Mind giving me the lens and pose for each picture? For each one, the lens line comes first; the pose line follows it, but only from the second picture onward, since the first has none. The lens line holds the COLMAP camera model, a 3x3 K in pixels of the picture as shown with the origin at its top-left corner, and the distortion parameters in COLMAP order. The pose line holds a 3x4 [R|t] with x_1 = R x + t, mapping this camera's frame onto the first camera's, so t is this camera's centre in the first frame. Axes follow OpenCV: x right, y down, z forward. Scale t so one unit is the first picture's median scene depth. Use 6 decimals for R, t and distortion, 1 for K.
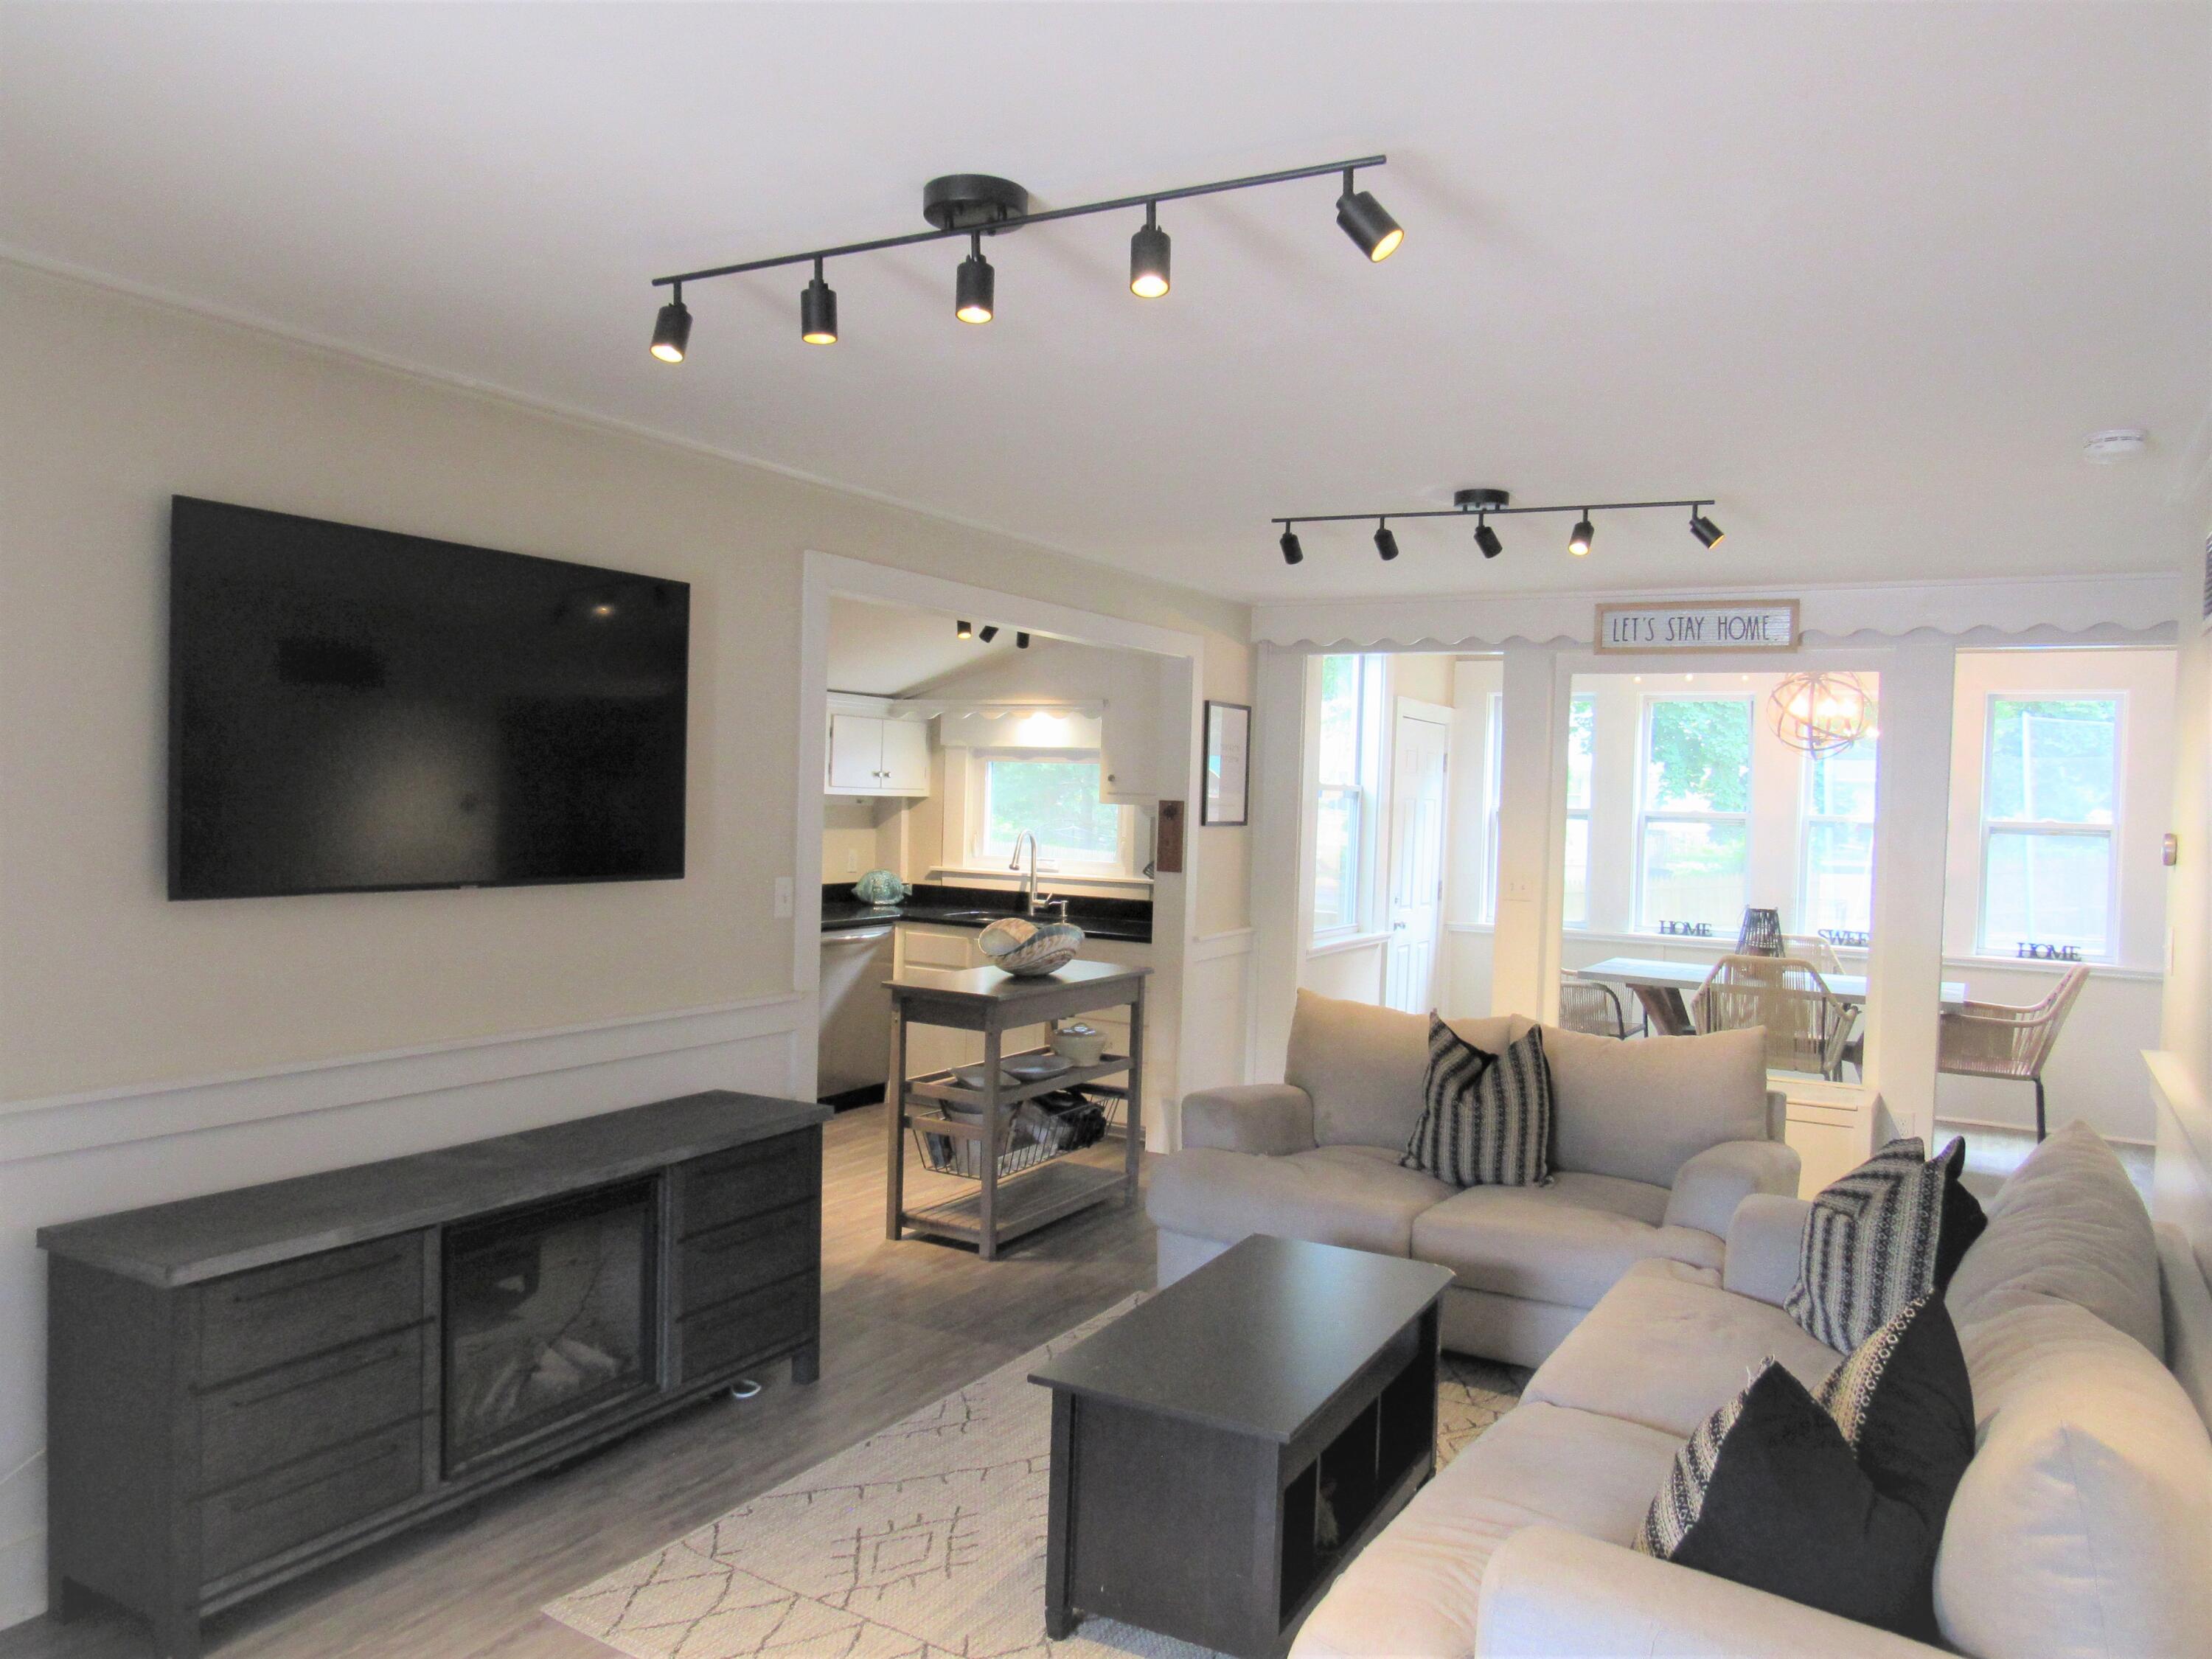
lens RADIAL K [[1591.7, 0, 1106.0], [0, 1591.7, 829.5], [0, 0, 1]] dist [-0.025207, 0.003884]
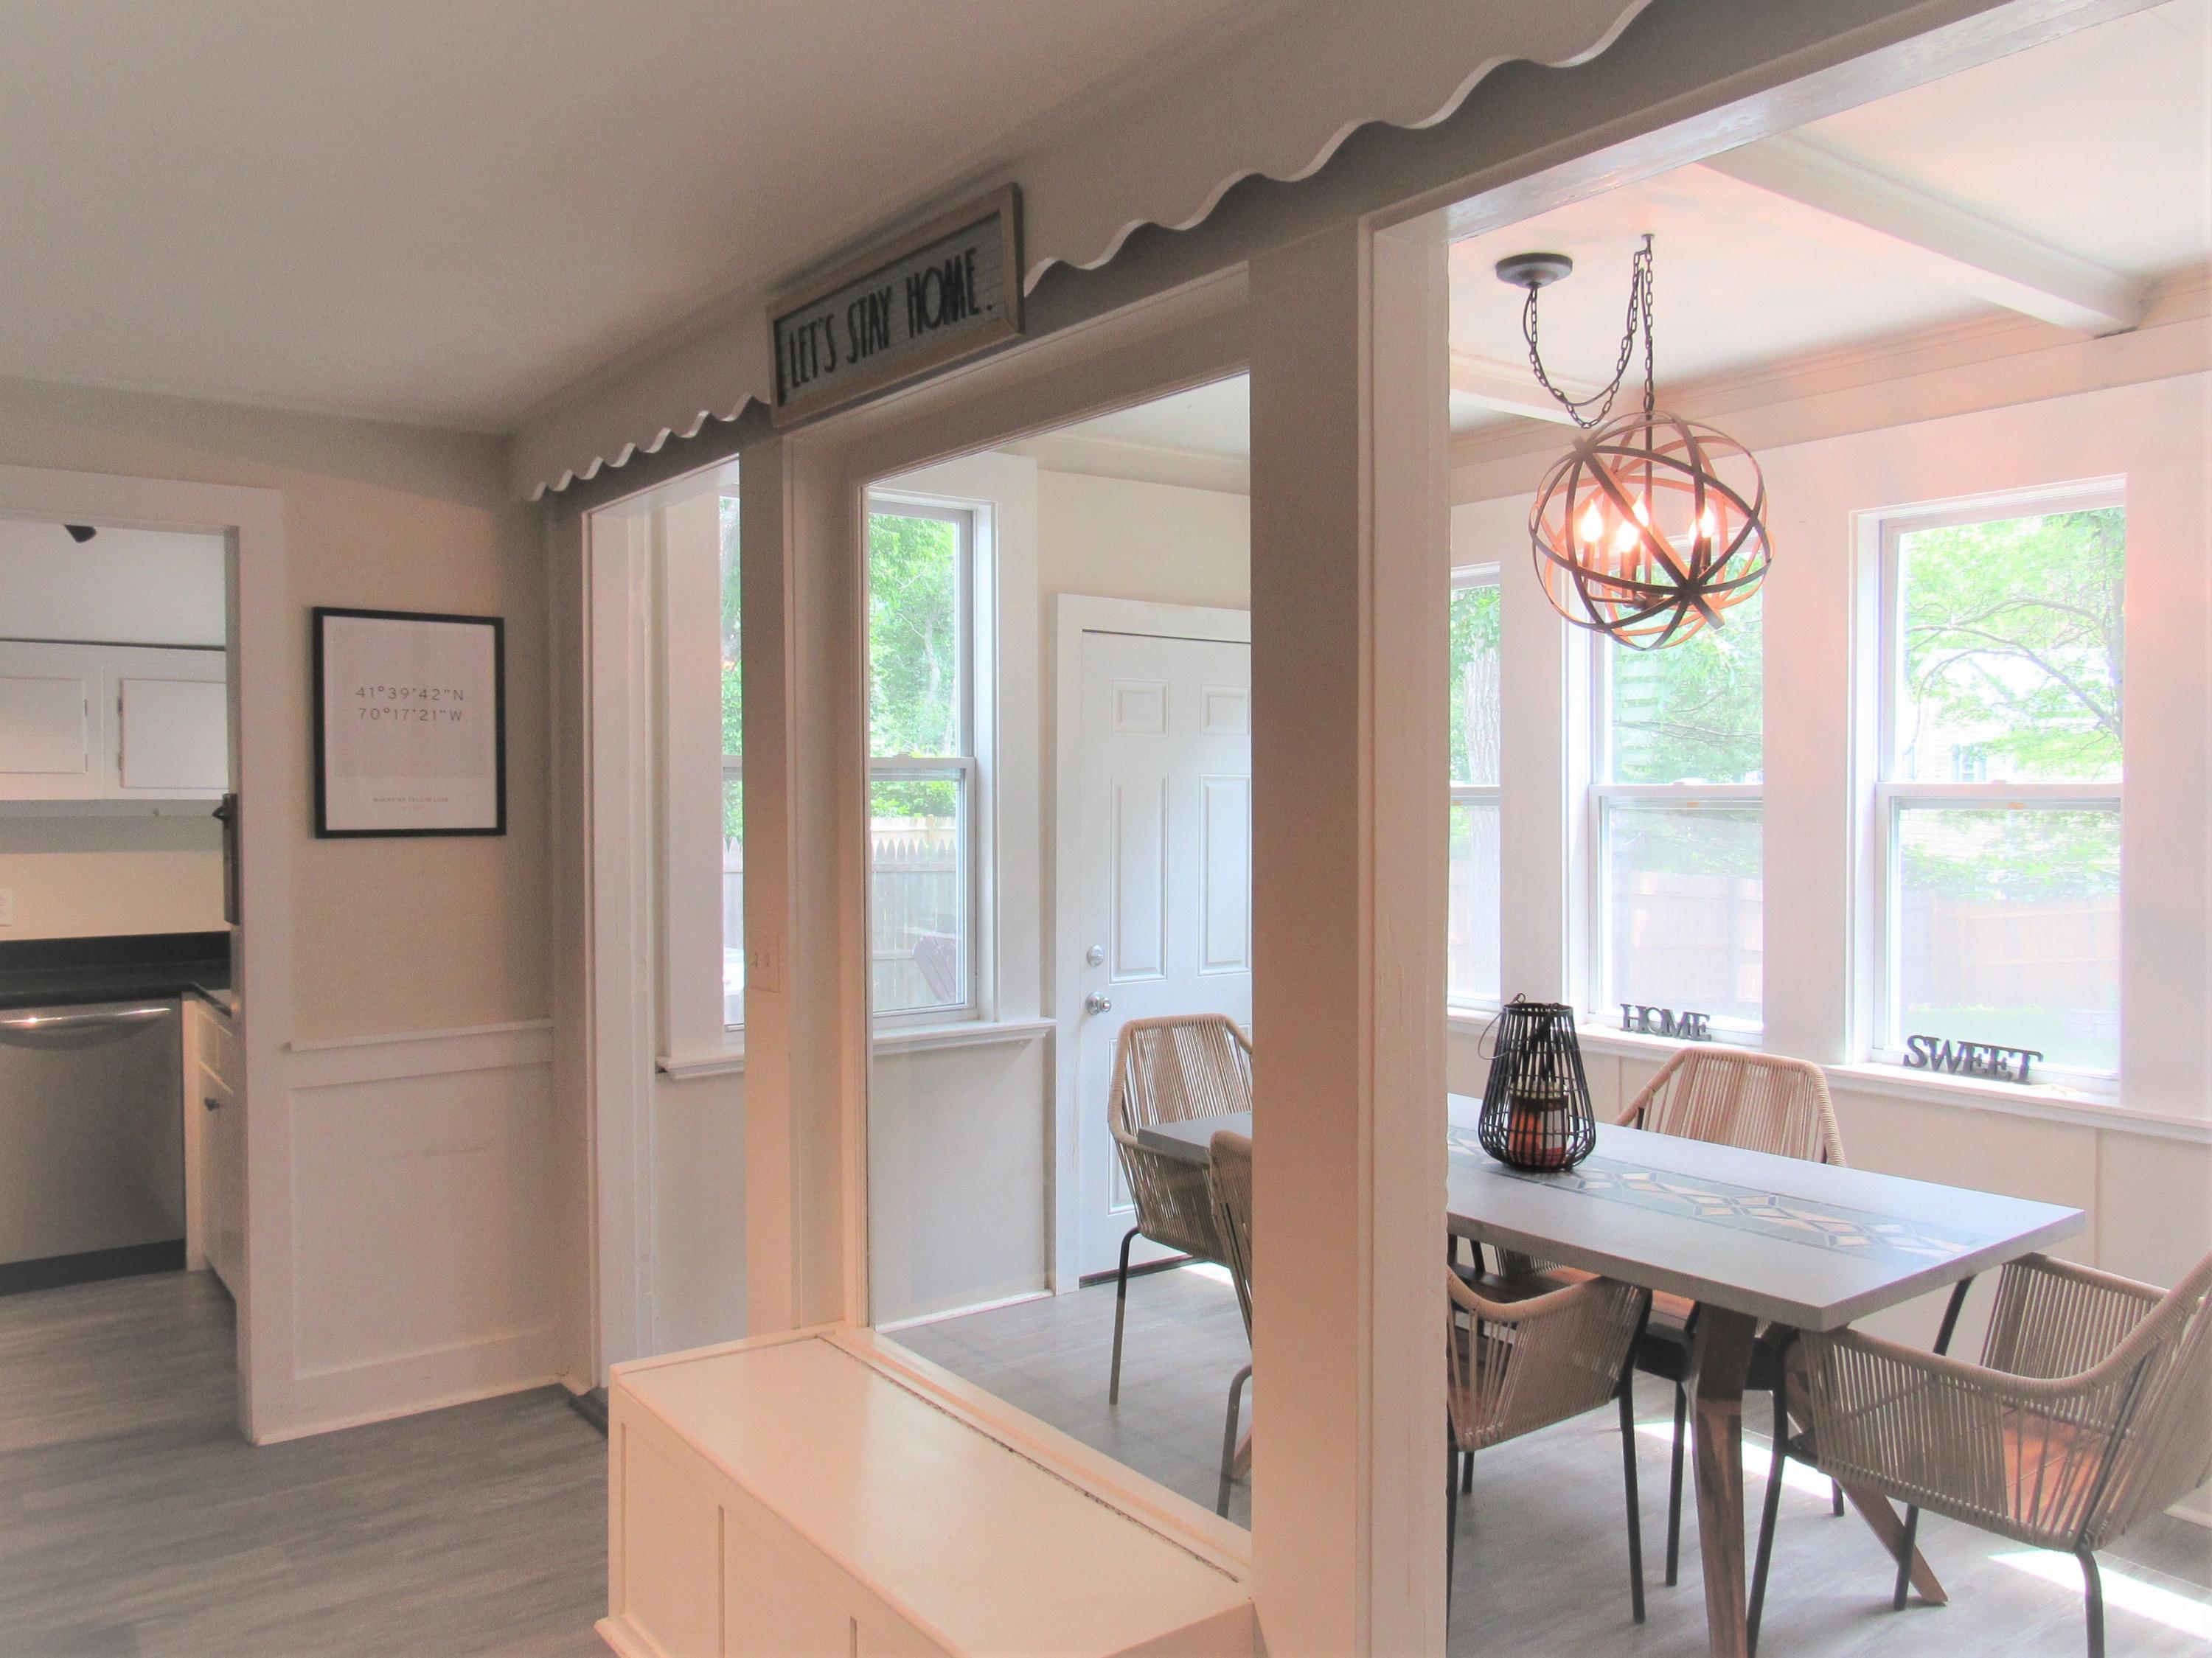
lens RADIAL K [[1683.7, 0, 1102.7], [0, 1683.7, 857.4], [0, 0, 1]] dist [-0.008037, -0.000559]
pose [[0.913947, -0.014269, -0.405583, 0.533019], [0.019601, 0.999767, 0.008998, 0.004052], [0.405360, -0.016174, 0.914014, 0.575362]]
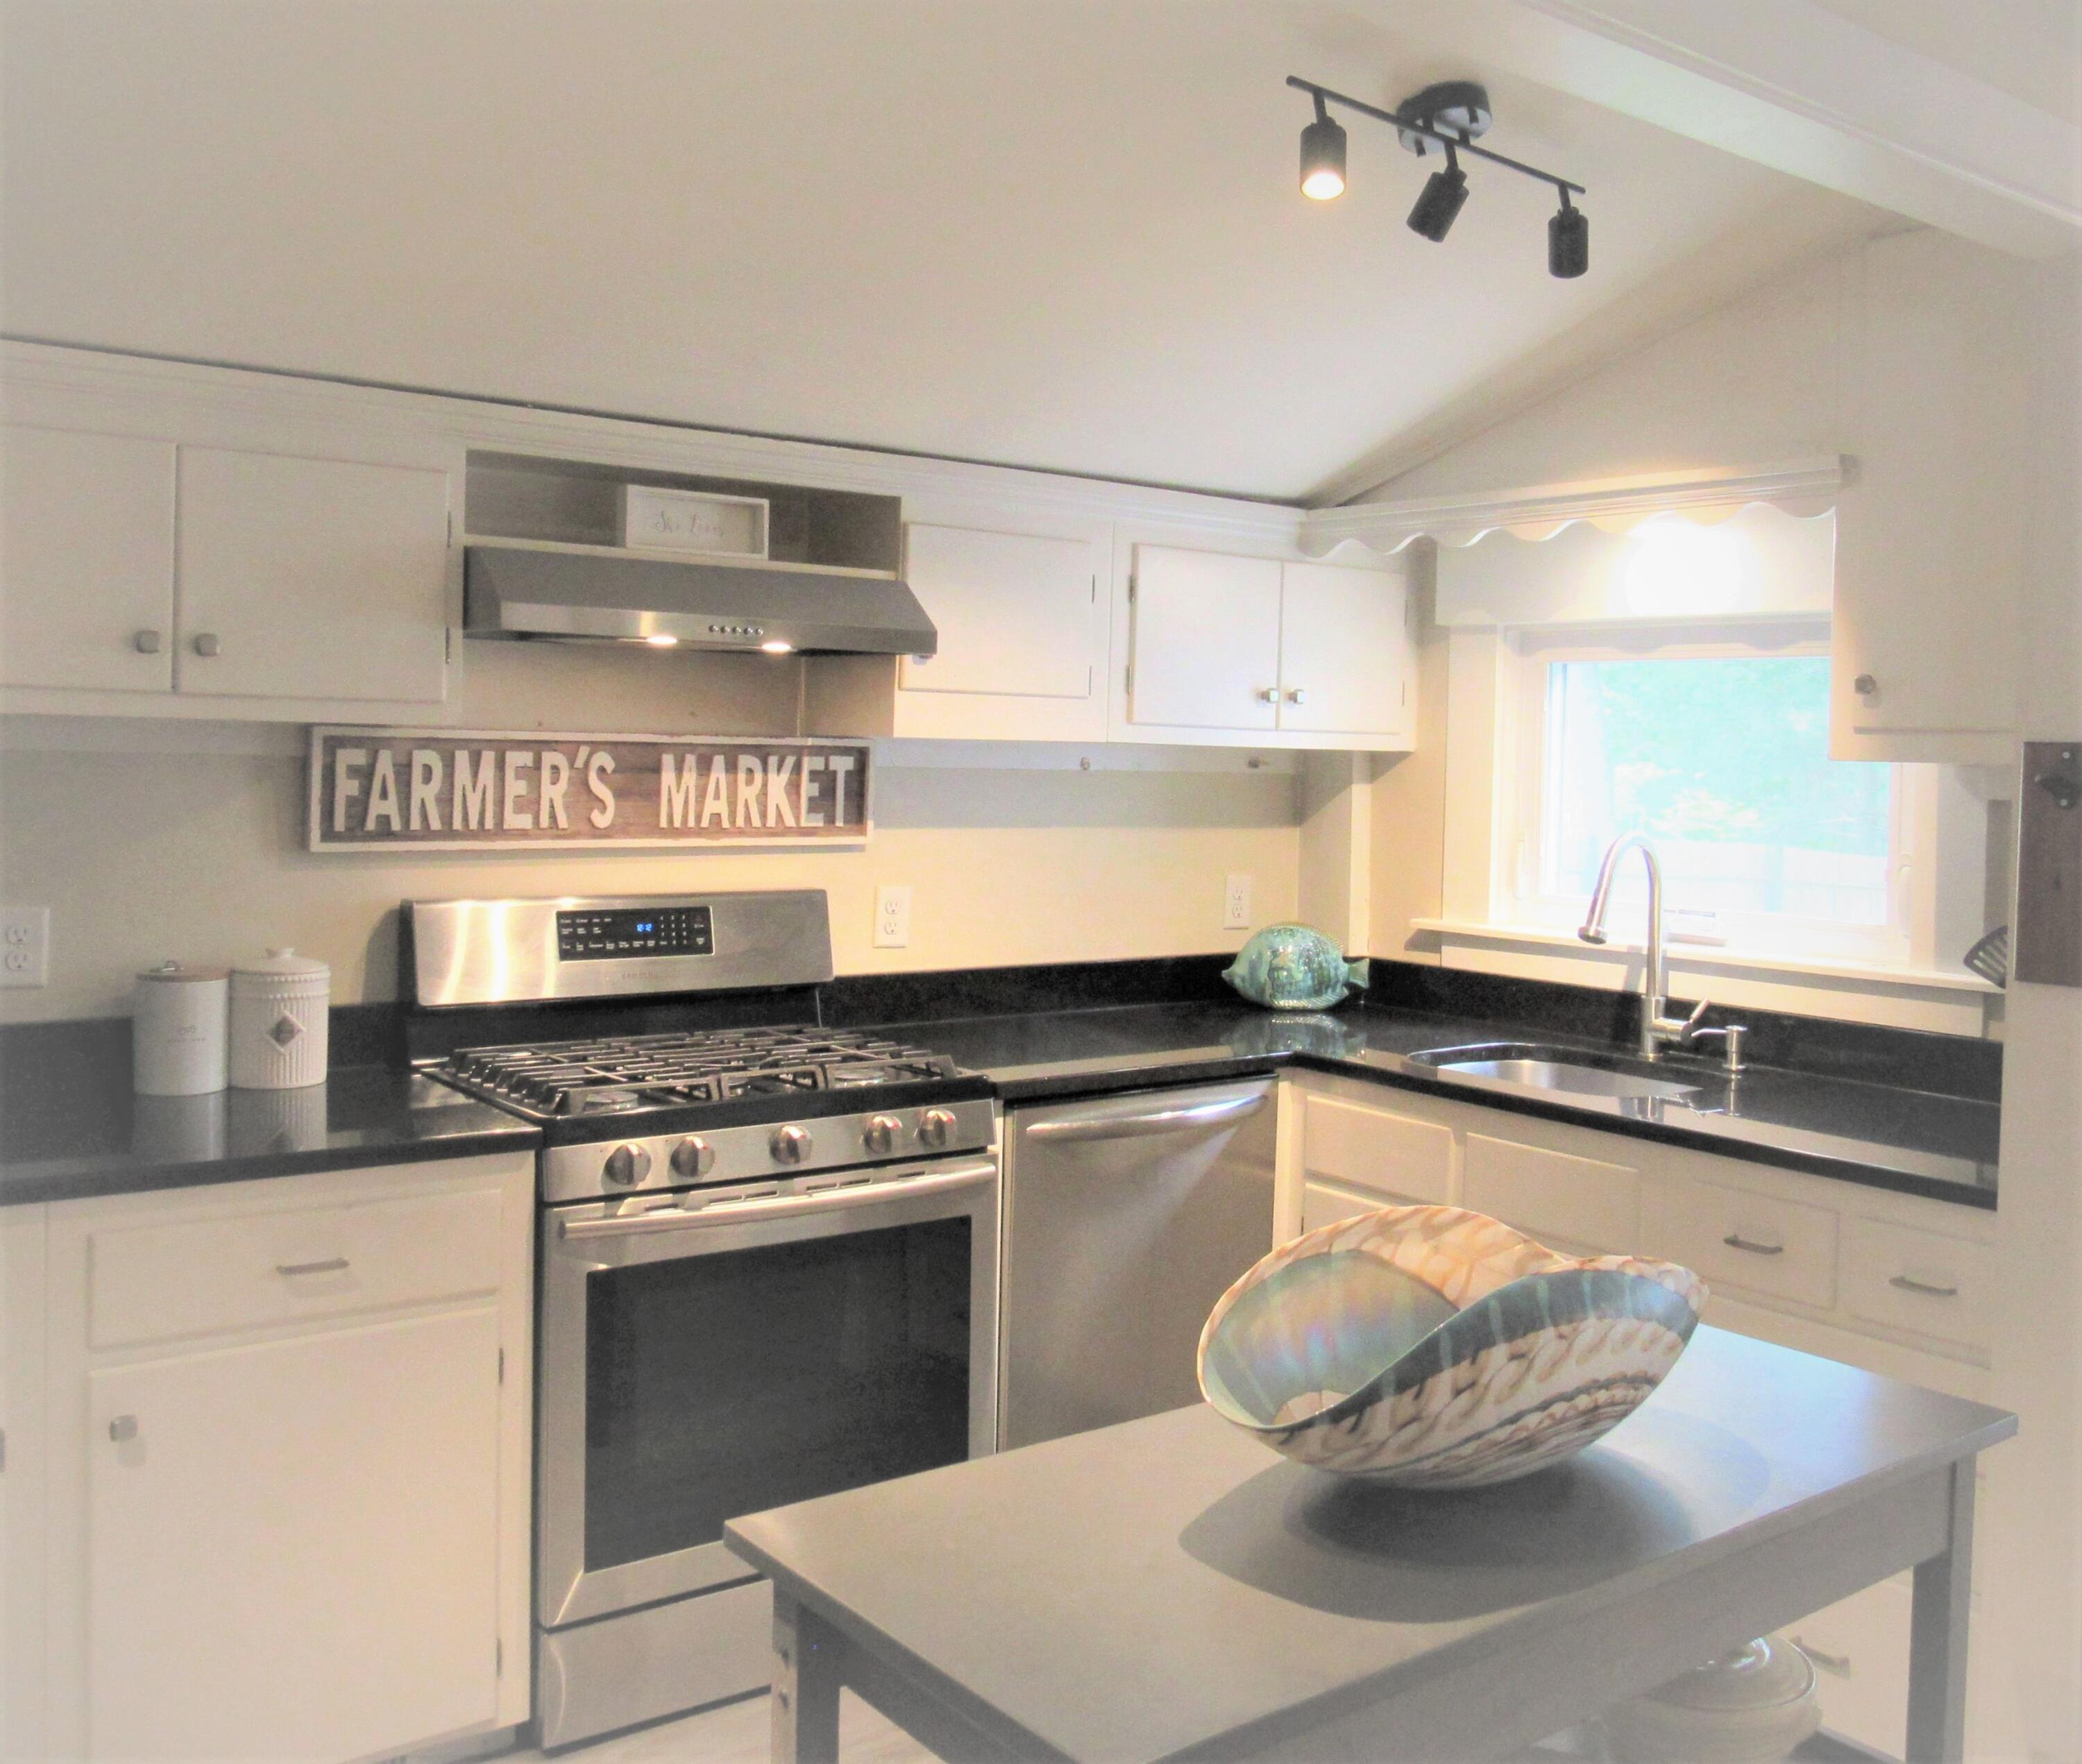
lens RADIAL K [[1982.1, 0, 1136.4], [0, 1982.1, 816.2], [0, 0, 1]] dist [-0.028873, -0.001224]
pose [[0.931927, 0.003918, -0.362625, 0.011421], [-0.004212, 0.999991, -0.000018, -0.003942], [0.362621, 0.001544, 0.931935, 0.584713]]
